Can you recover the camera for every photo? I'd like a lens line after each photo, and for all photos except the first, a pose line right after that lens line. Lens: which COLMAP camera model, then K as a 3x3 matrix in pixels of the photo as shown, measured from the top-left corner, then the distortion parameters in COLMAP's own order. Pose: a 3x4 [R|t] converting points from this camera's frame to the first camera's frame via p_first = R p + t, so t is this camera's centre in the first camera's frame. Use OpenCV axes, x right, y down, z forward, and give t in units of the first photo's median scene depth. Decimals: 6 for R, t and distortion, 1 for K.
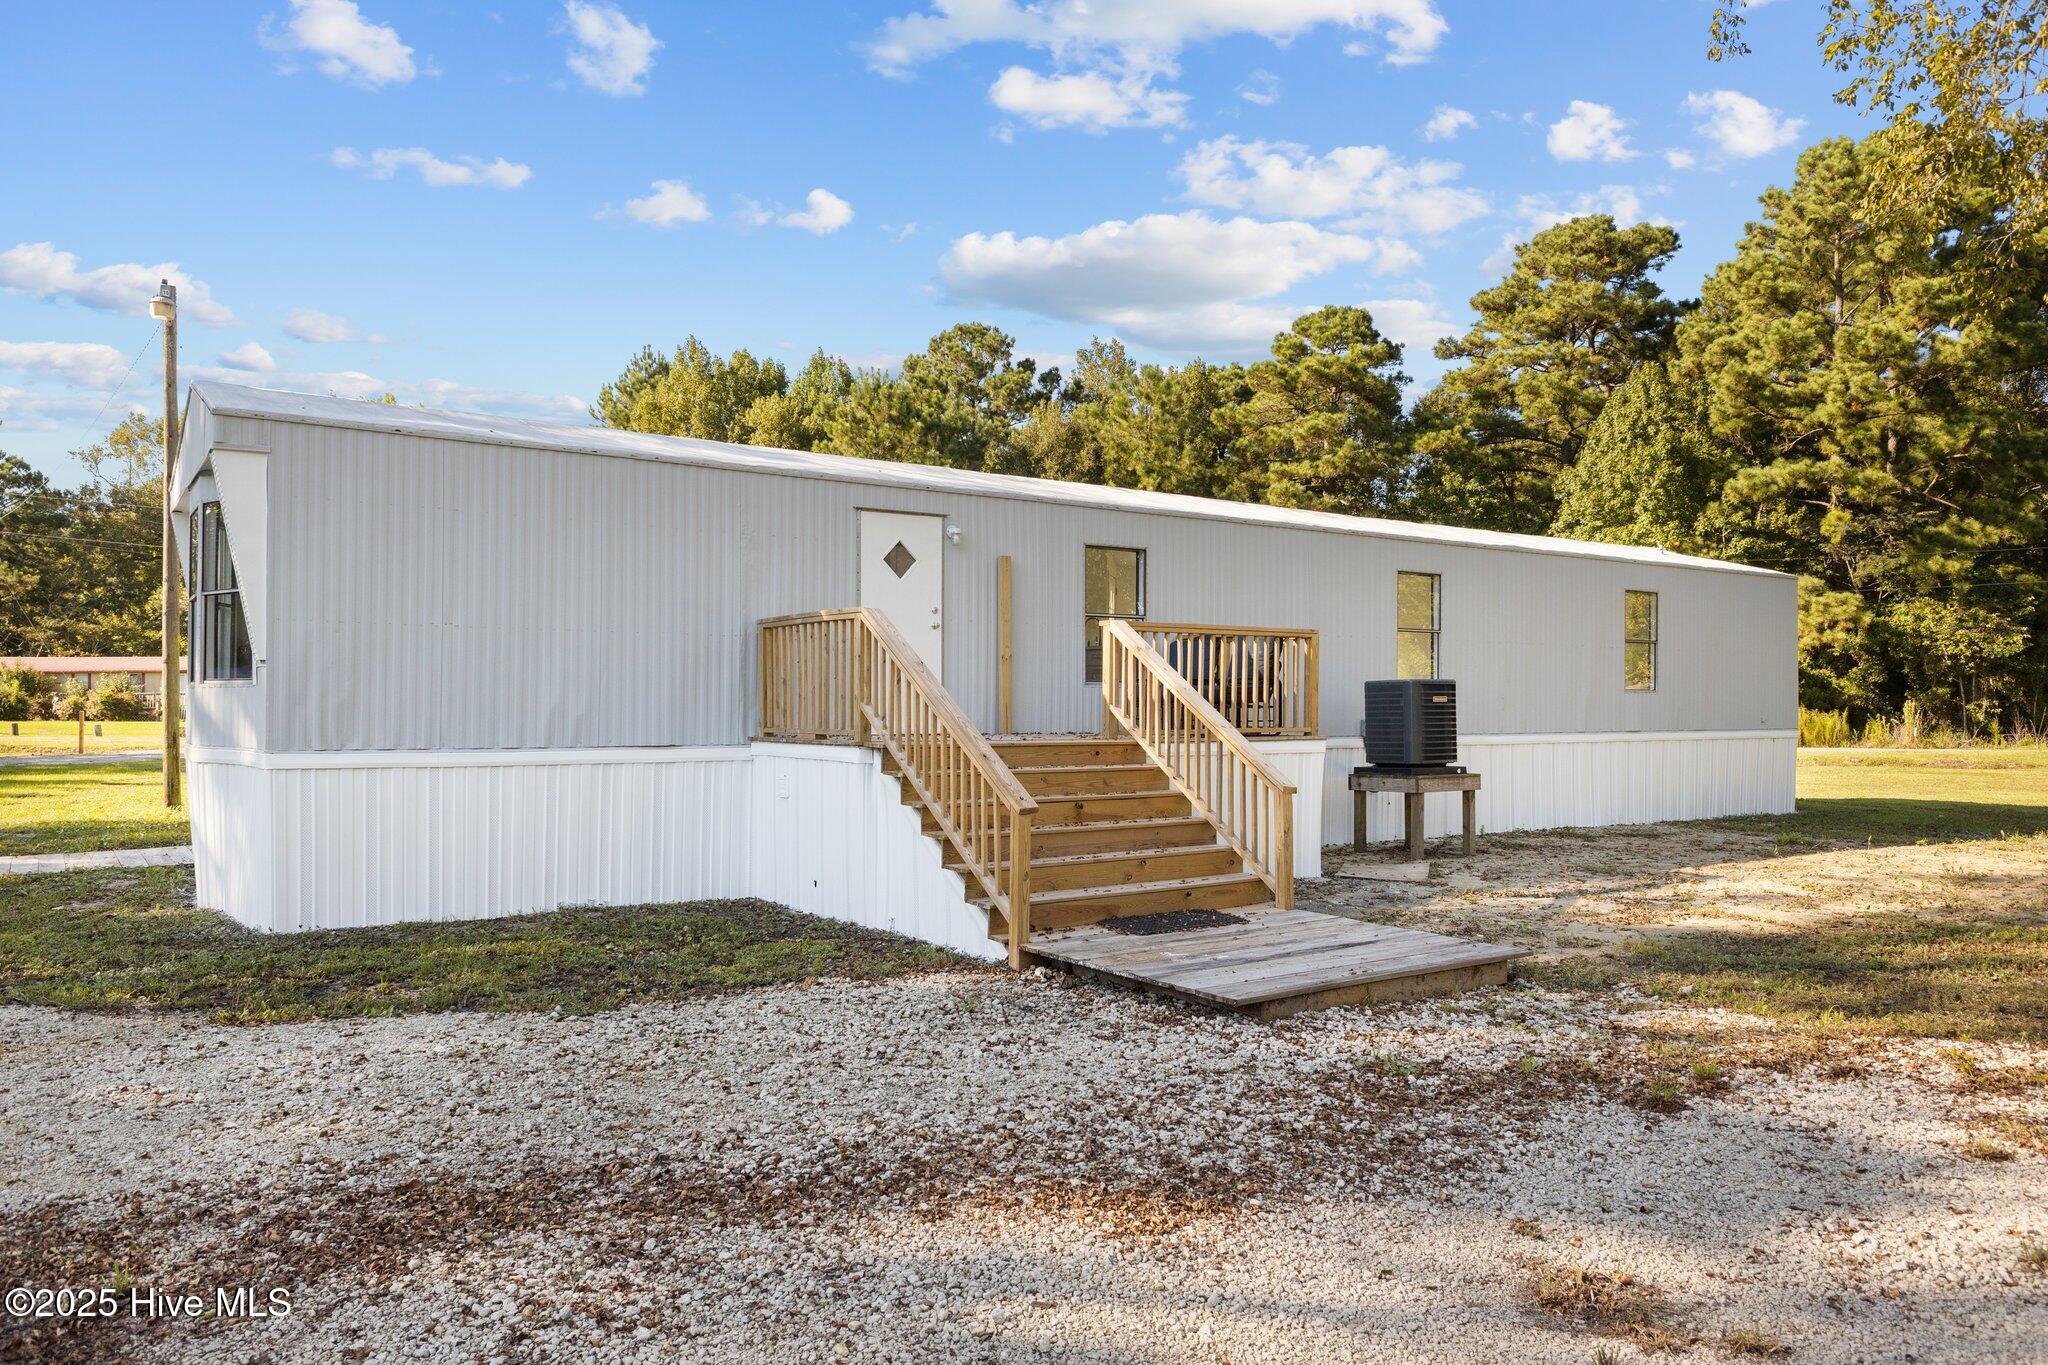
lens RADIAL K [[1422.2, 0, 1026.9], [0, 1422.2, 686.0], [0, 0, 1]] dist [0.013991, -0.000886]
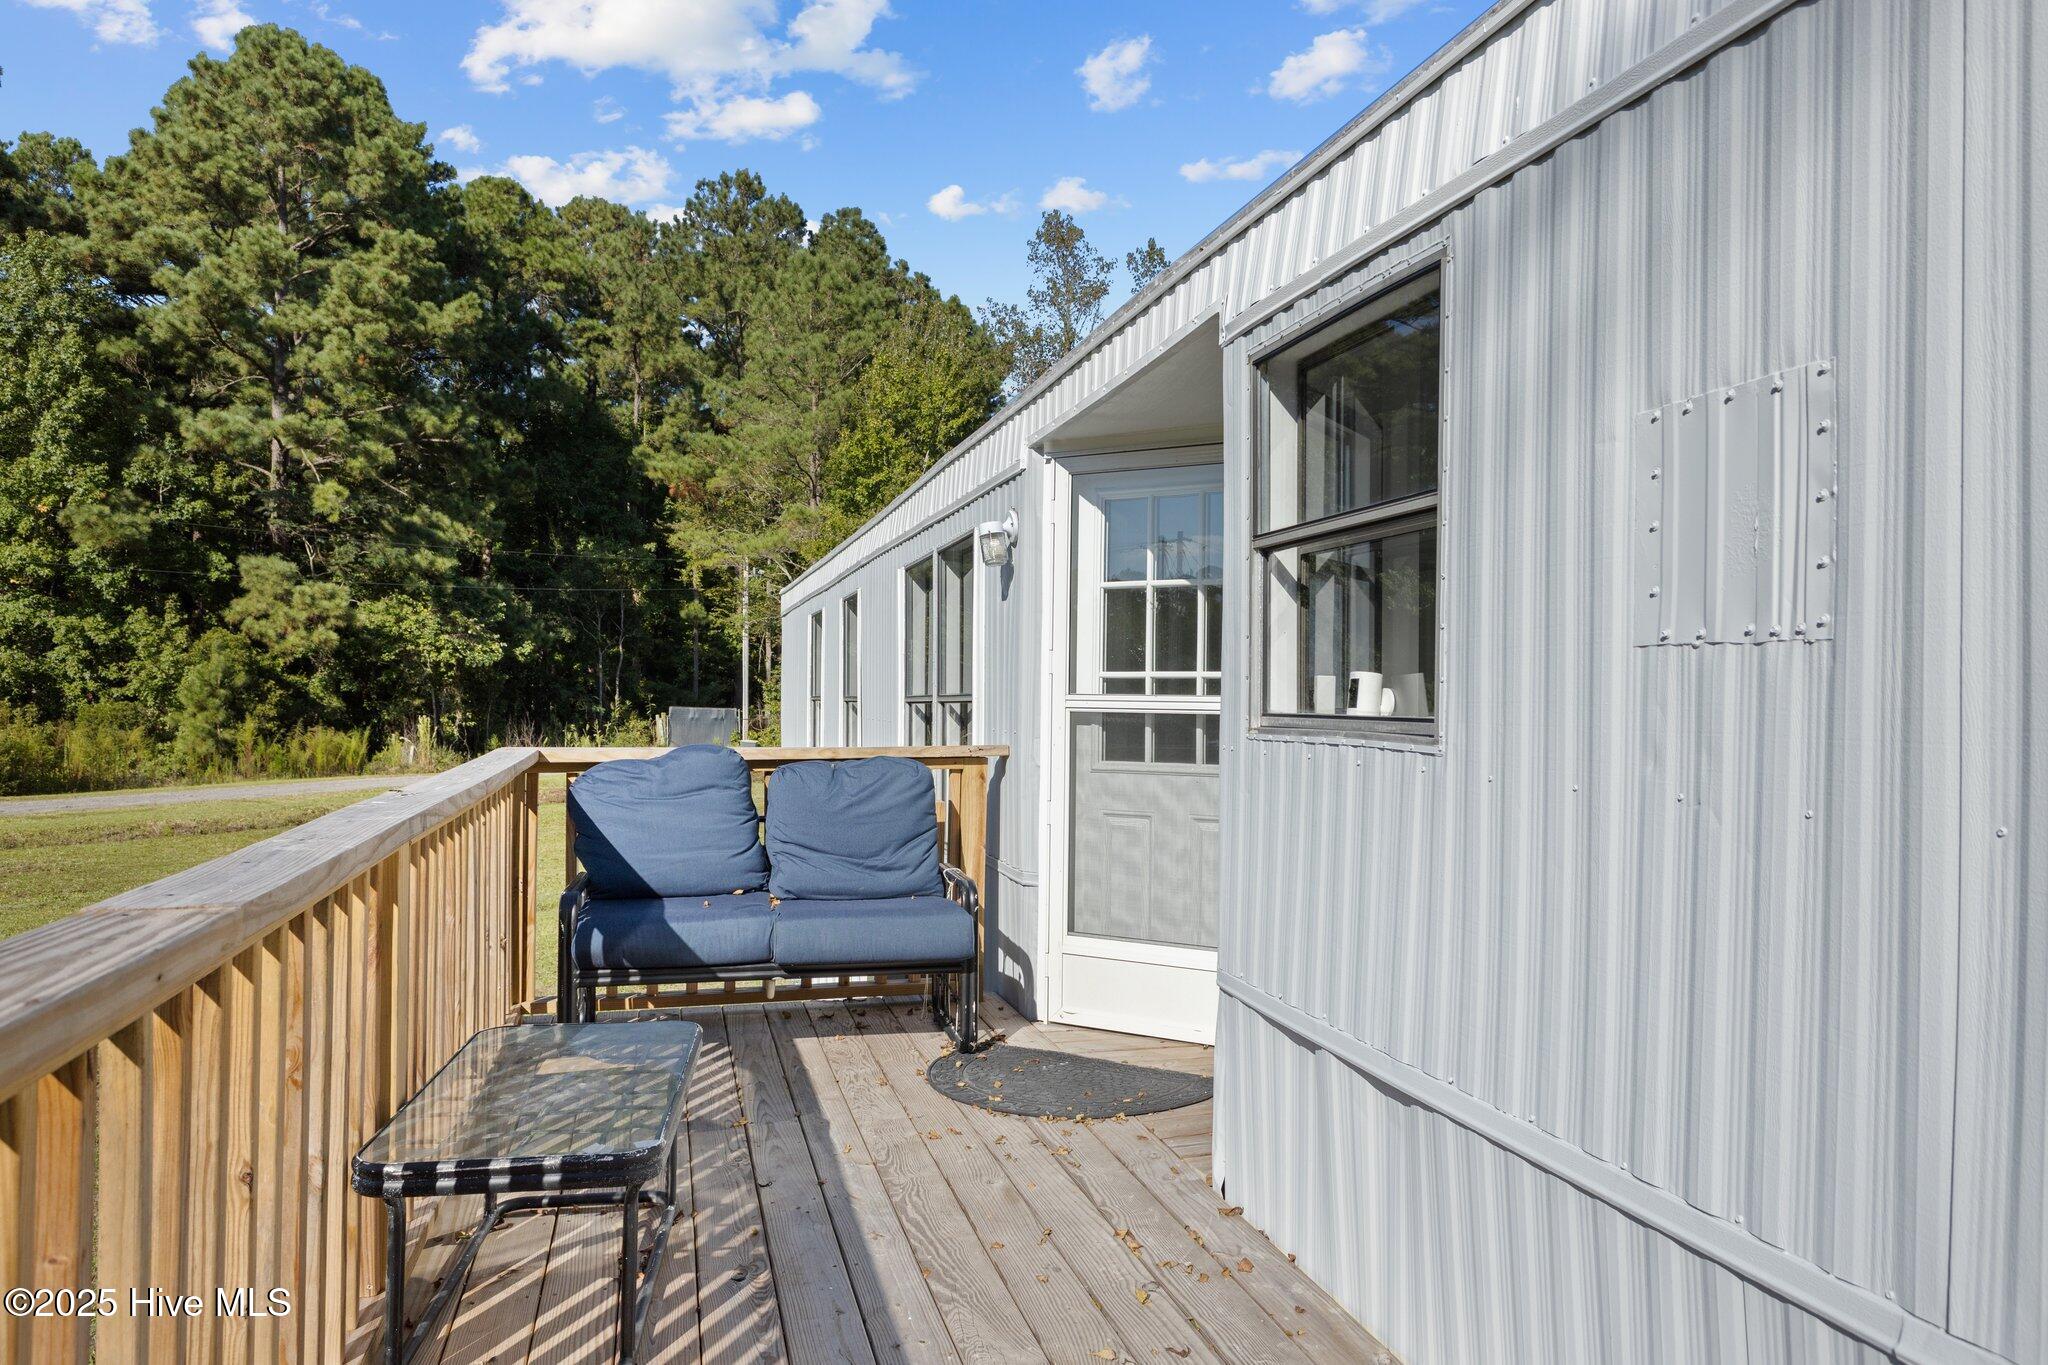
lens RADIAL K [[1422.2, 0, 1027.8], [0, 1422.2, 673.1], [0, 0, 1]] dist [0.013991, -0.000886]
pose [[0.342697, 0.014454, 0.939335, -0.061574], [-0.017875, 0.999801, -0.008863, -0.013582], [-0.939276, -0.013753, 0.342887, 0.342128]]
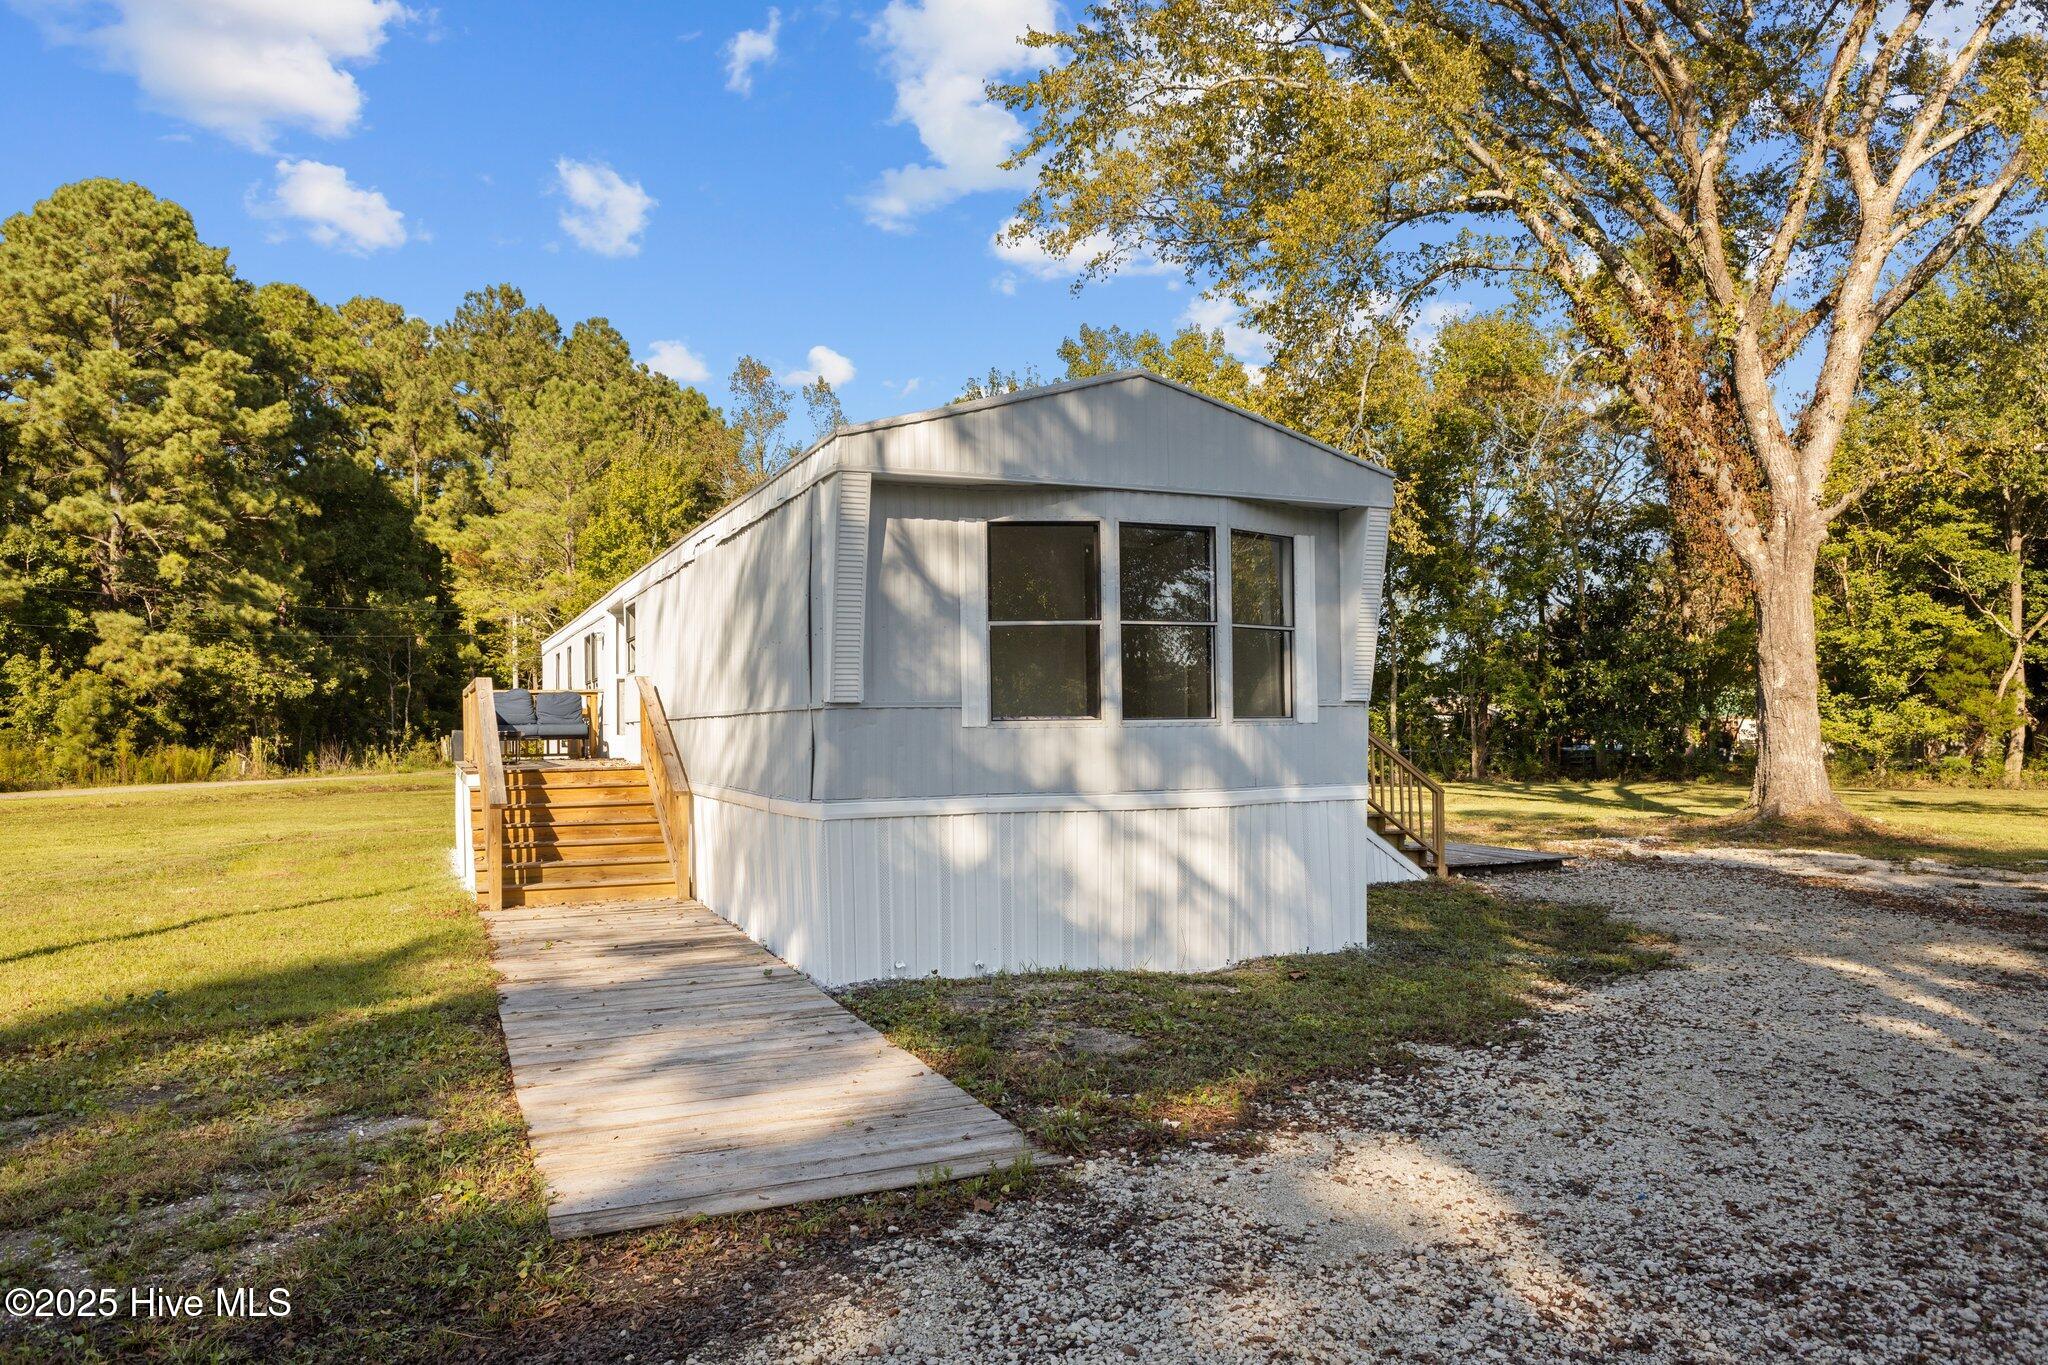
lens RADIAL K [[1396.5, 0, 1019.5], [0, 1396.5, 719.2], [0, 0, 1]] dist [0.010825, -0.001599]
pose [[0.195926, 0.003107, 0.980614, -0.309134], [-0.000572, 0.999995, -0.003054, -0.000272], [-0.980619, 0.000038, 0.195926, 0.196531]]
